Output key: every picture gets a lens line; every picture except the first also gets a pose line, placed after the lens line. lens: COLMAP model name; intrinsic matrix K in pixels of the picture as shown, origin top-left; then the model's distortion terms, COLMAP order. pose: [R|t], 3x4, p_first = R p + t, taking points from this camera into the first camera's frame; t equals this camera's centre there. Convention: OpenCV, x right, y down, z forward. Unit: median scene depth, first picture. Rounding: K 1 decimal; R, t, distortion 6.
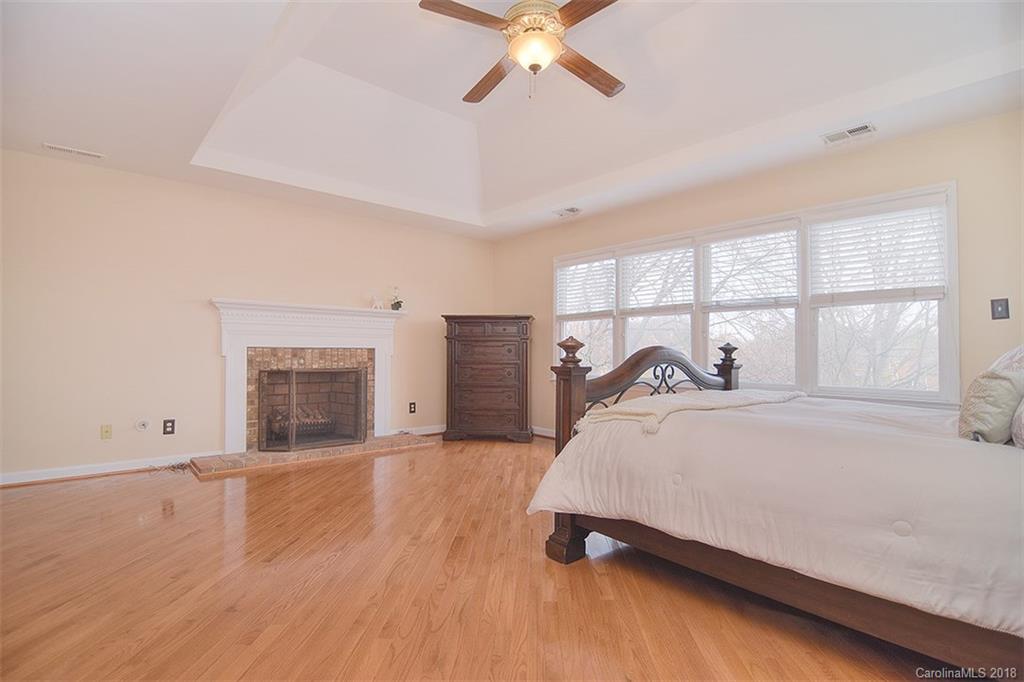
lens RADIAL K [[497.7, 0, 516.9], [0, 497.7, 349.2], [0, 0, 1]] dist [0.001242, -0.014859]
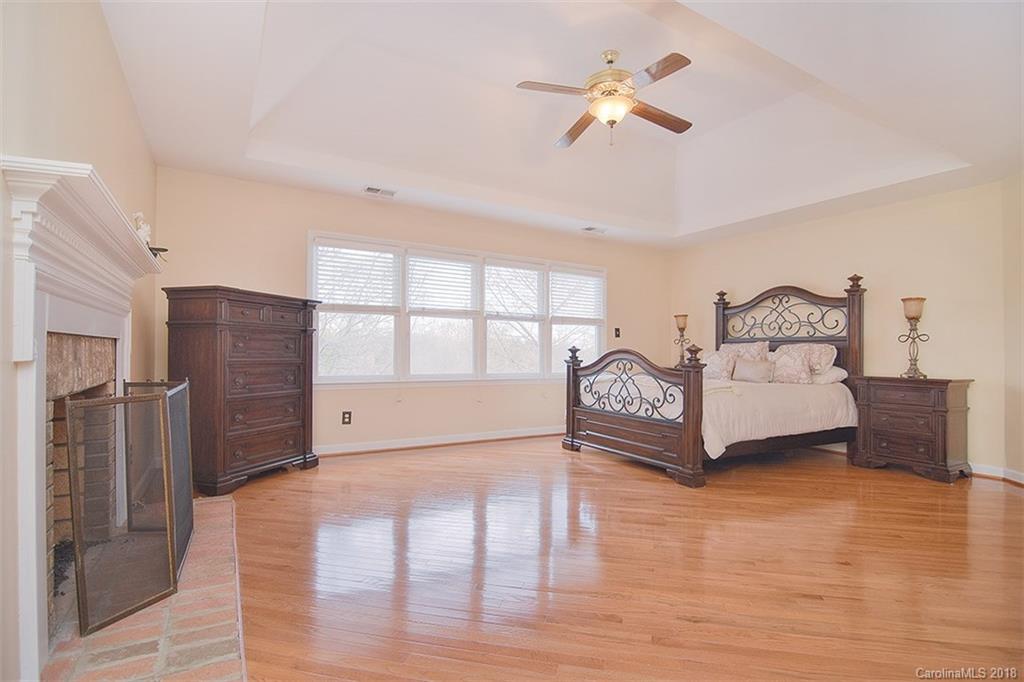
lens RADIAL K [[497.7, 0, 516.9], [0, 497.7, 349.2], [0, 0, 1]] dist [0.001242, -0.014859]
pose [[0.178345, 0.002993, 0.983963, -1.135651], [-0.017143, 0.999853, 0.000066, -0.000366], [-0.983819, -0.016880, 0.178370, 0.930526]]
